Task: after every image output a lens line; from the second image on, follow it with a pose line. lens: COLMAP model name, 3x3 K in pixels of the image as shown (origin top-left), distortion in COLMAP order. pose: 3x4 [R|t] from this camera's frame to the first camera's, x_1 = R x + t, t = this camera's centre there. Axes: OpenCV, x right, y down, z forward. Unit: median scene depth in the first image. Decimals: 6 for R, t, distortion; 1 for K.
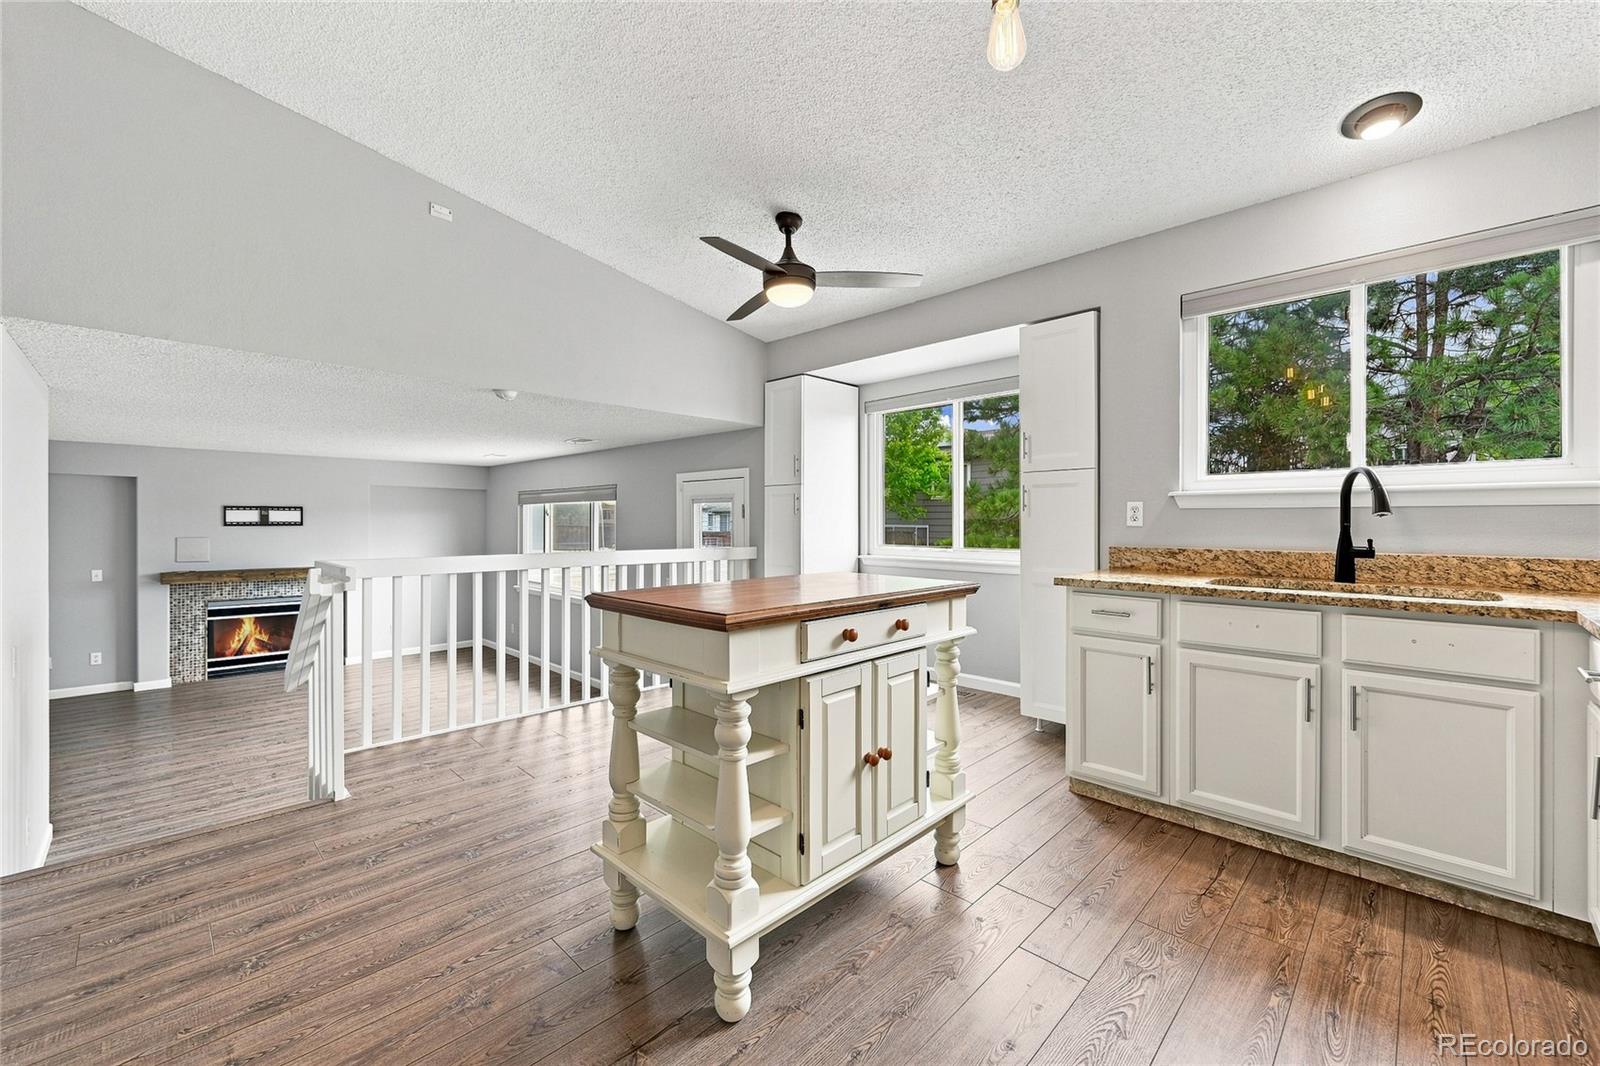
lens RADIAL K [[643.1, 0, 801.0], [0, 643.1, 523.0], [0, 0, 1]] dist [0.000309, 0.000030]
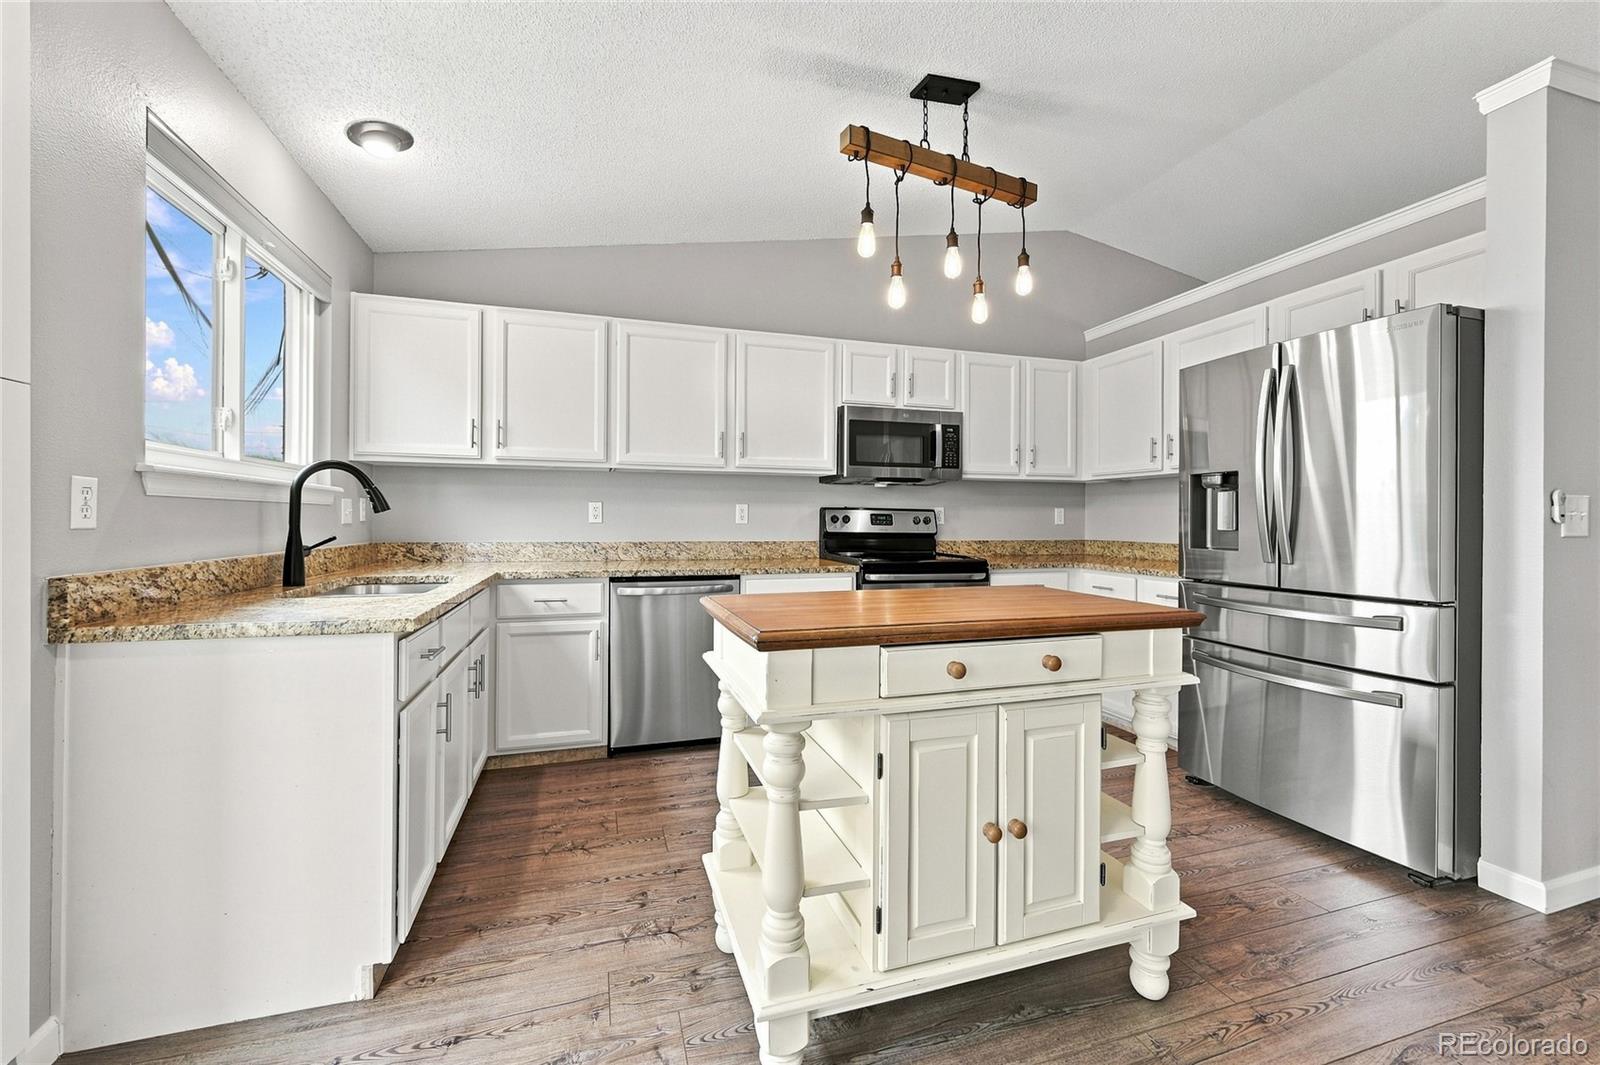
lens RADIAL K [[643.1, 0, 795.8], [0, 643.1, 520.9], [0, 0, 1]] dist [0.000309, 0.000030]
pose [[-0.883629, -0.005783, 0.468153, -0.186433], [-0.002816, 0.999971, 0.007036, -0.006590], [-0.468180, 0.004899, -0.883620, 1.468119]]
